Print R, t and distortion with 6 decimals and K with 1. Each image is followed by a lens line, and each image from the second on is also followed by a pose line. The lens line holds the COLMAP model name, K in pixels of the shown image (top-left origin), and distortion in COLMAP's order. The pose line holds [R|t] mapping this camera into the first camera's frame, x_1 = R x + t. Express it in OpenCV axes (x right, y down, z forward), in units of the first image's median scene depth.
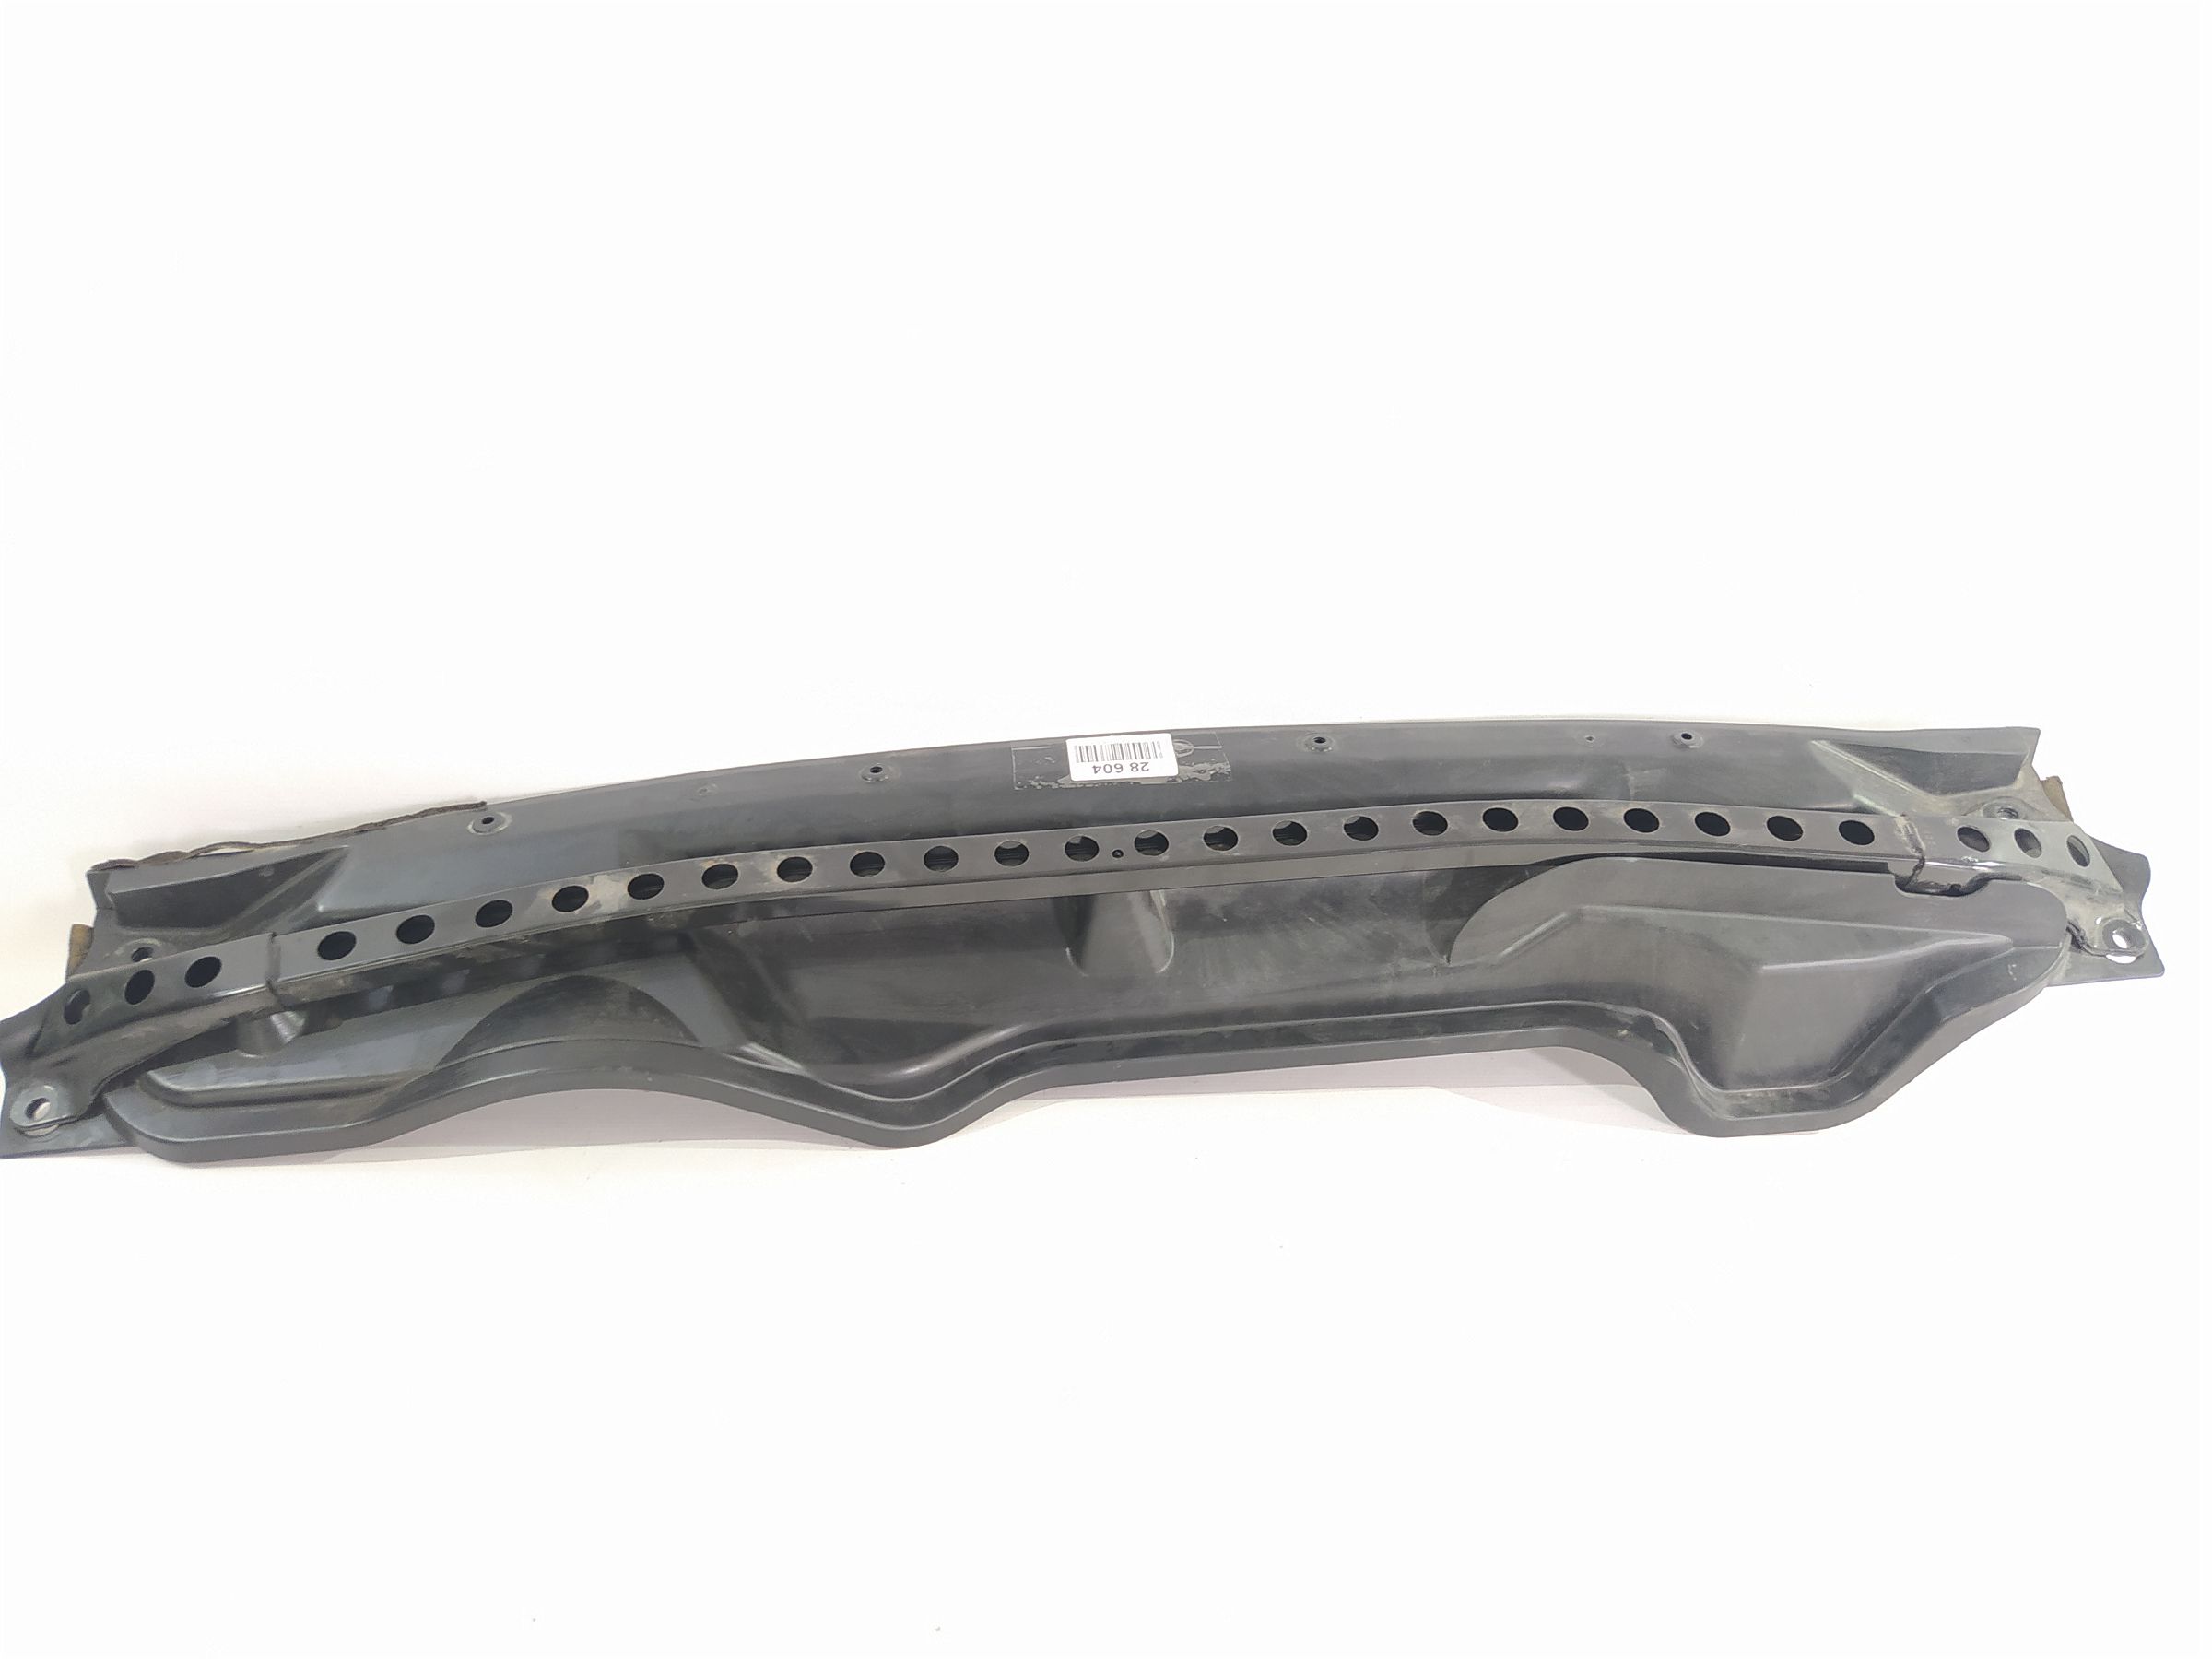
lens RADIAL K [[1708.9, 0, 1106.0], [0, 1708.9, 829.5], [0, 0, 1]] dist [0.117290, -0.246799]
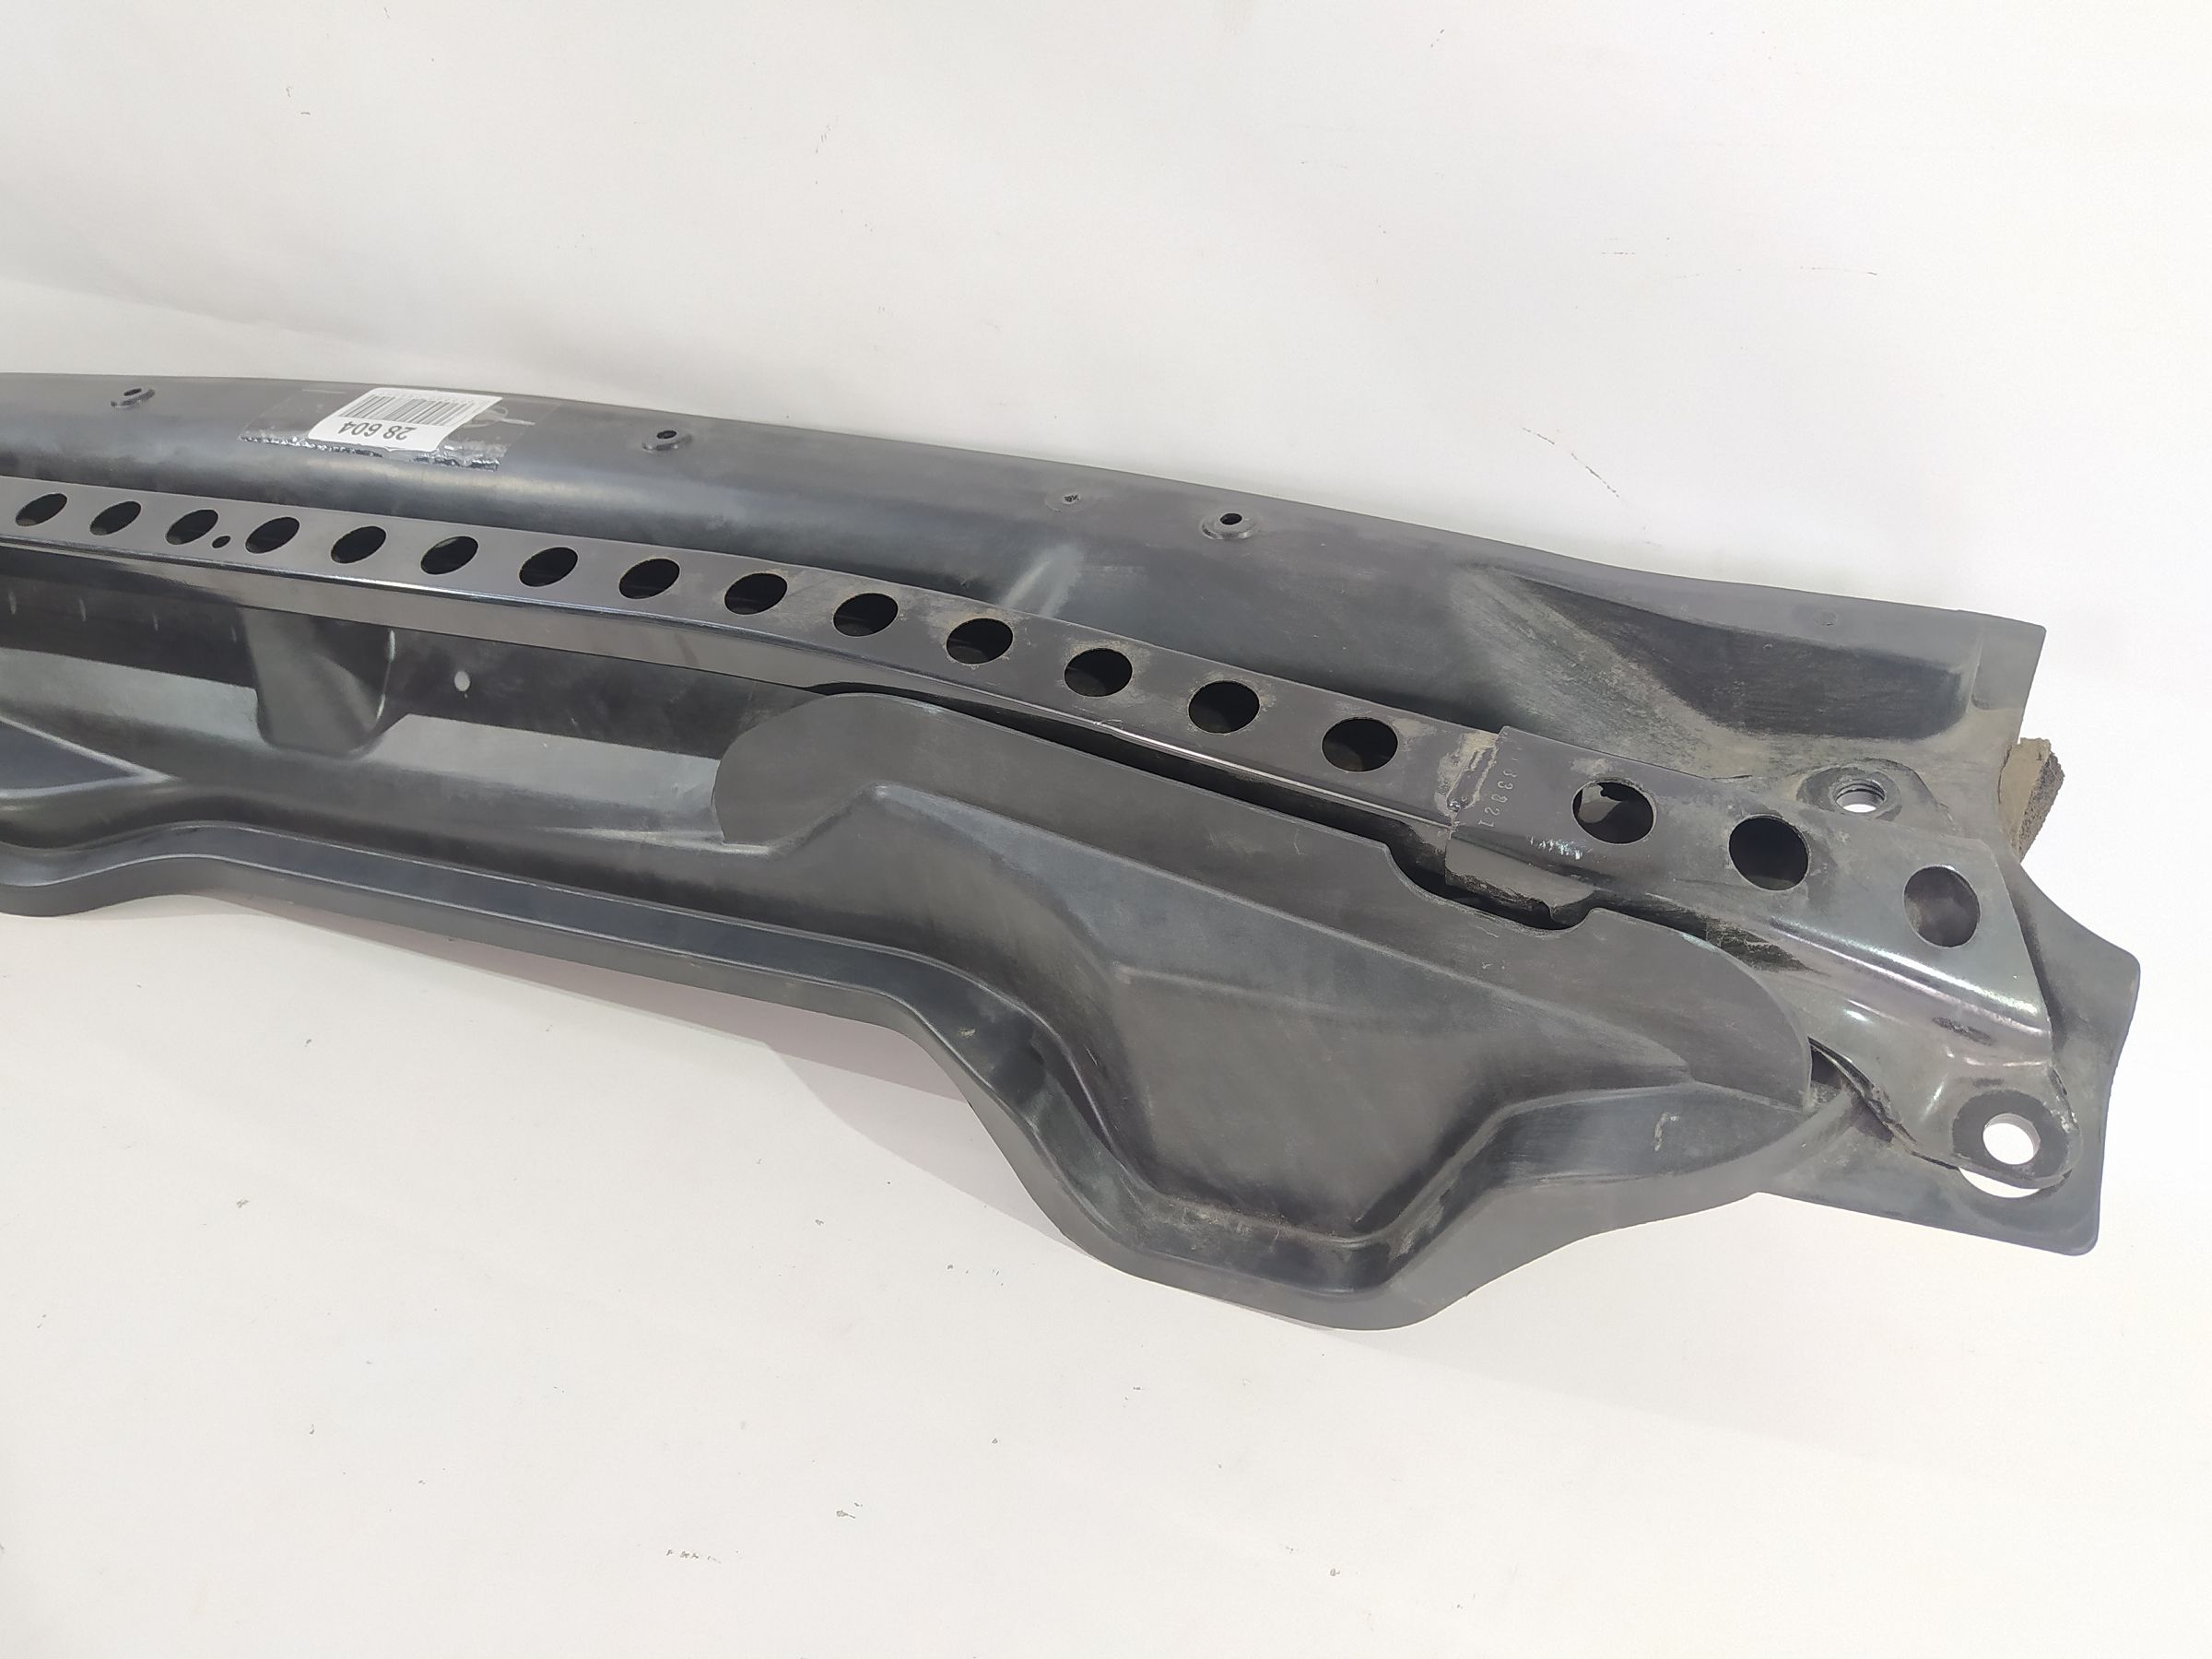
lens RADIAL K [[1708.9, 0, 1106.0], [0, 1708.9, 829.5], [0, 0, 1]] dist [0.117290, -0.246799]
pose [[0.877185, 0.218233, -0.427692, 0.552219], [-0.188365, 0.975744, 0.111548, -0.013939], [0.441661, -0.017286, 0.897016, 0.530848]]
